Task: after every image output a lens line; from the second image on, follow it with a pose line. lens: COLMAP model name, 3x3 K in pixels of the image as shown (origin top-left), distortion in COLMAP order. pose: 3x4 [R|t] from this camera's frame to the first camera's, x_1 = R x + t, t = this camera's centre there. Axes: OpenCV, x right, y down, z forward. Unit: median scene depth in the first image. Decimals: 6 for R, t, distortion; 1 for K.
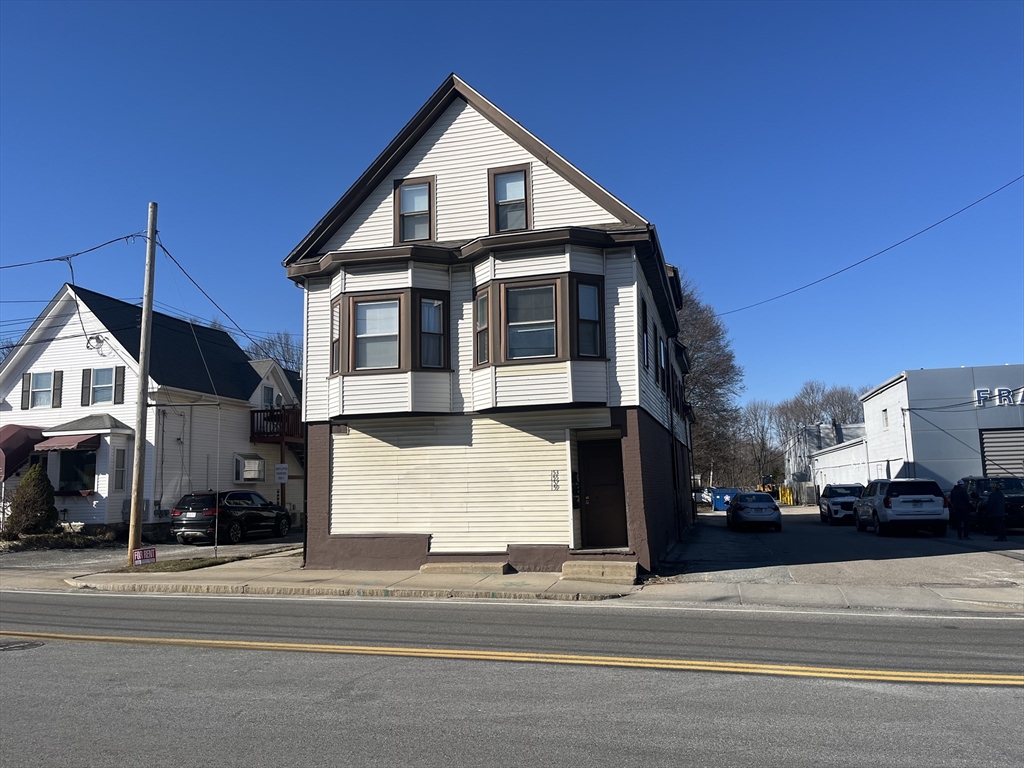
lens RADIAL K [[776.2, 0, 509.9], [0, 776.2, 389.3], [0, 0, 1]] dist [0.080119, -0.109167]
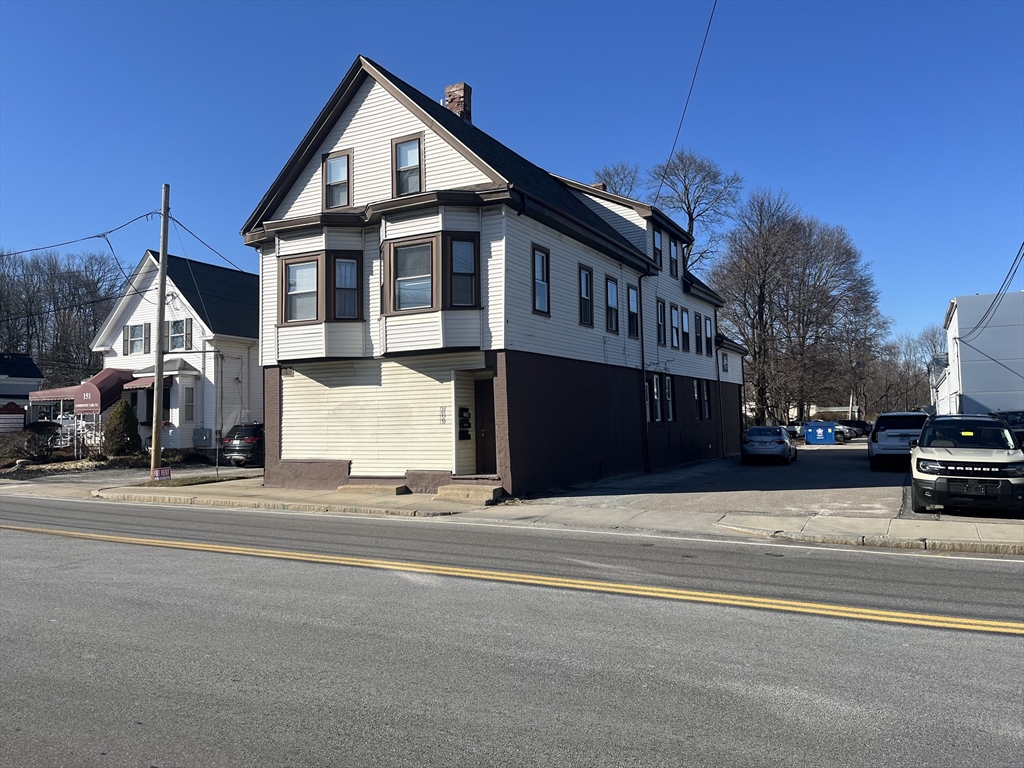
lens RADIAL K [[776.2, 0, 512.5], [0, 776.2, 374.6], [0, 0, 1]] dist [0.080119, -0.109167]
pose [[0.972290, -0.010351, -0.233549, 0.405927], [0.026294, 0.997522, 0.065252, -0.013534], [0.232295, -0.069585, 0.970153, -0.076026]]
